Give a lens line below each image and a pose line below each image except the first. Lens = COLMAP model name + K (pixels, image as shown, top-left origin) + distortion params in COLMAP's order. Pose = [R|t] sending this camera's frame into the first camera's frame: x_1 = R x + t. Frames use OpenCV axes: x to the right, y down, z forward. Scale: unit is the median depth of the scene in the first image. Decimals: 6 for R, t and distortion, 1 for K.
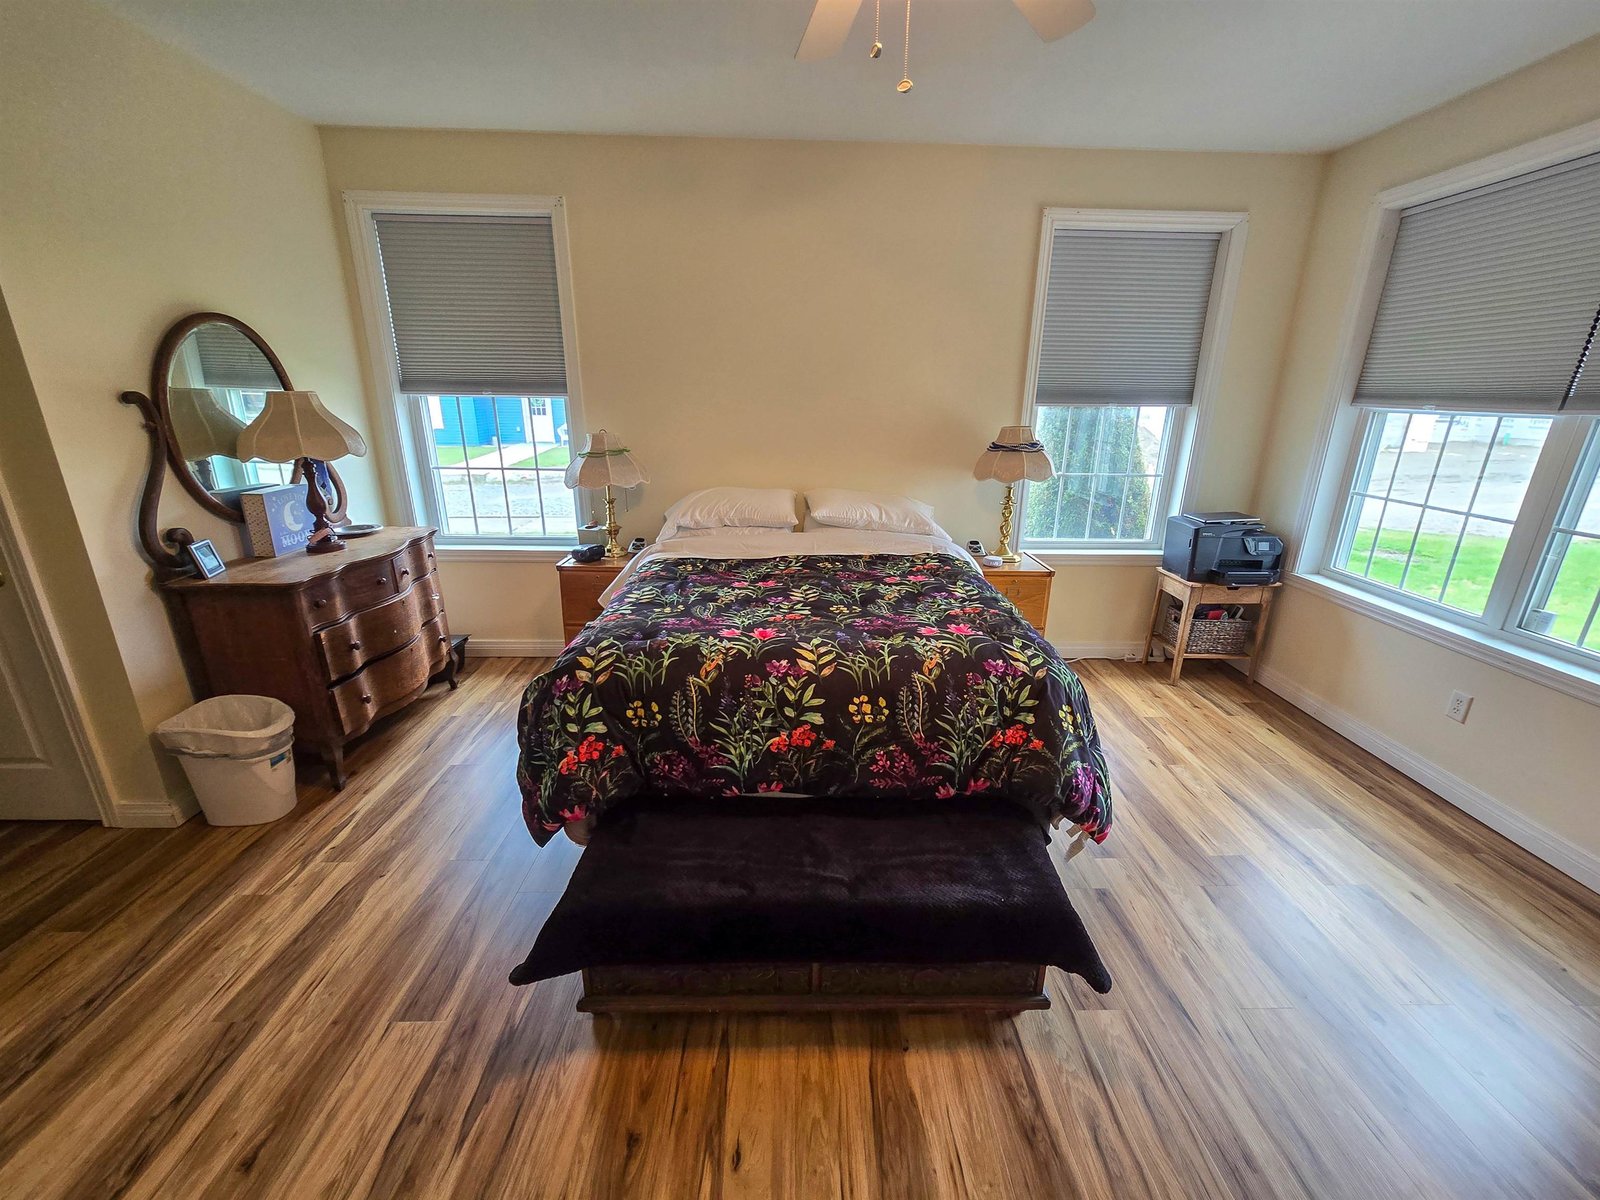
lens RADIAL K [[652.6, 0, 813.2], [0, 652.6, 603.9], [0, 0, 1]] dist [-0.003983, -0.001204]
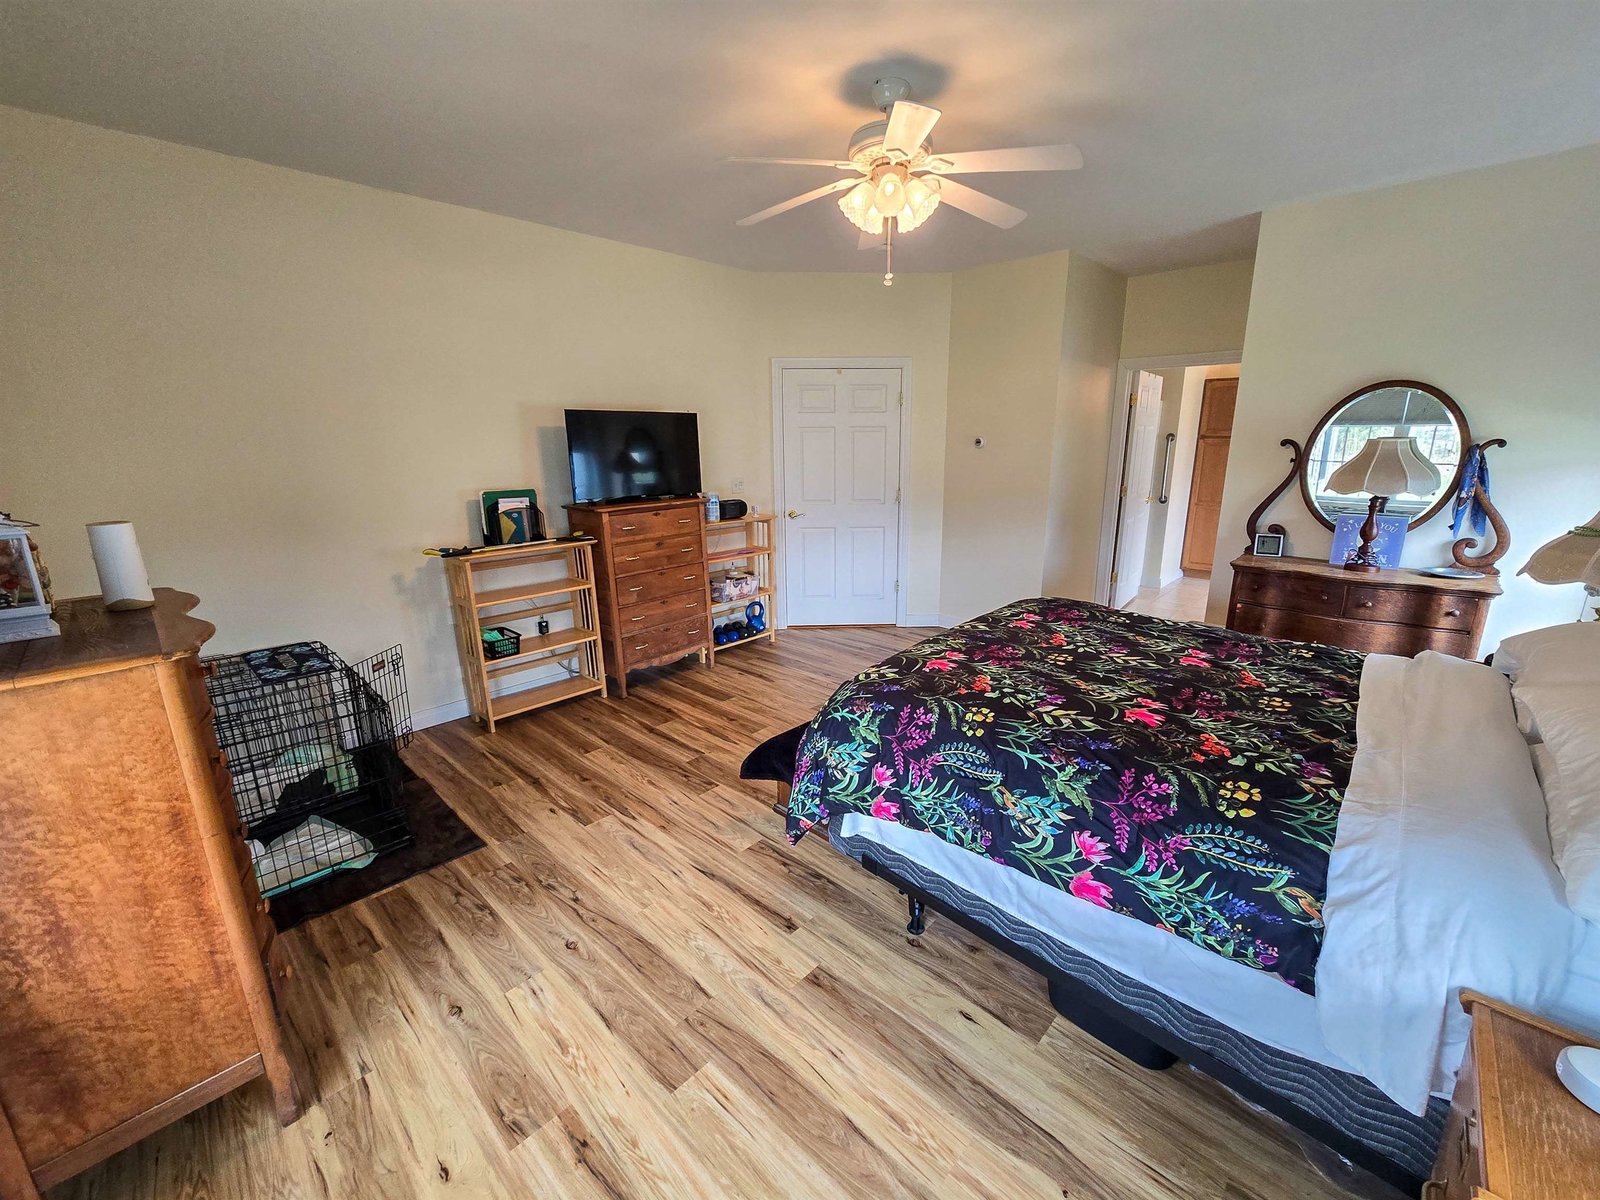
lens RADIAL K [[652.6, 0, 813.2], [0, 652.6, 603.9], [0, 0, 1]] dist [-0.003983, -0.001204]
pose [[-0.707465, 0.167382, -0.686641, 0.944887], [-0.219730, 0.871310, 0.438792, -0.402092], [0.671723, 0.461305, -0.579643, 1.268926]]
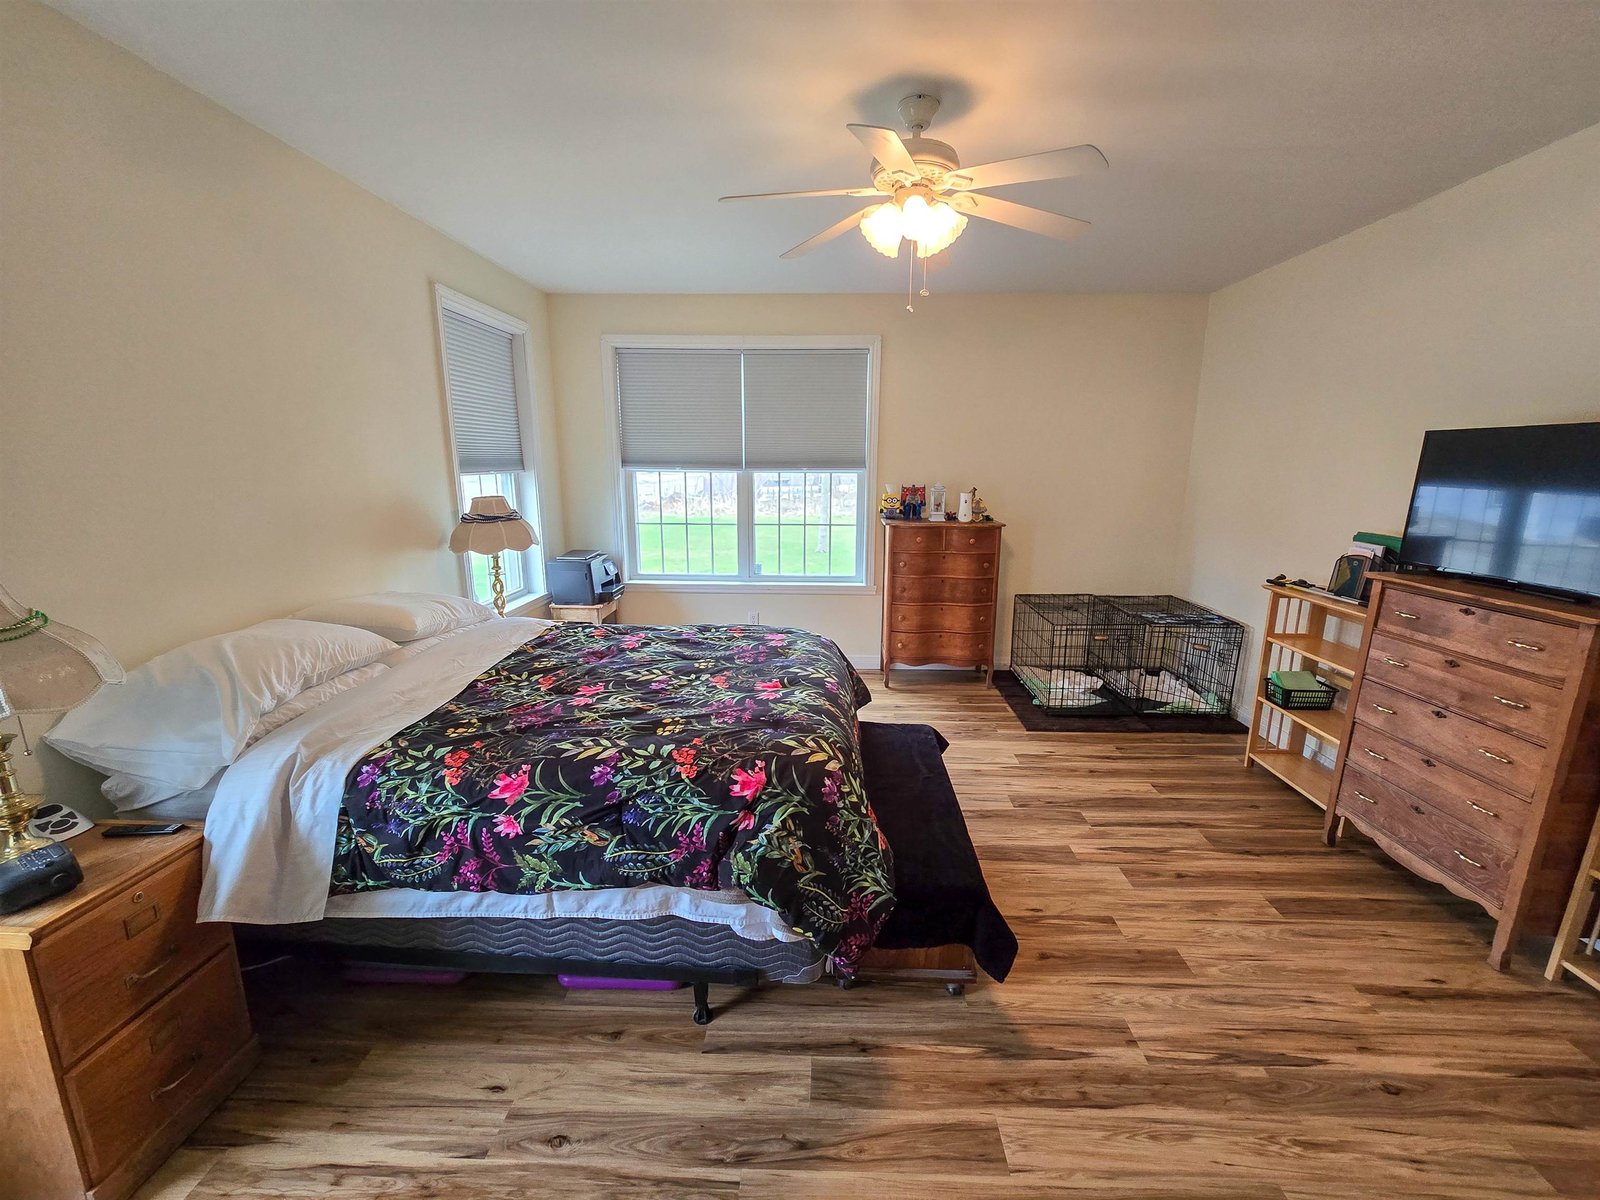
lens RADIAL K [[652.6, 0, 813.2], [0, 652.6, 603.9], [0, 0, 1]] dist [-0.003983, -0.001204]
pose [[0.061349, -0.226941, 0.971974, -0.969486], [0.302828, 0.932139, 0.198526, -0.245106], [-0.951069, 0.282161, 0.125910, 0.659721]]
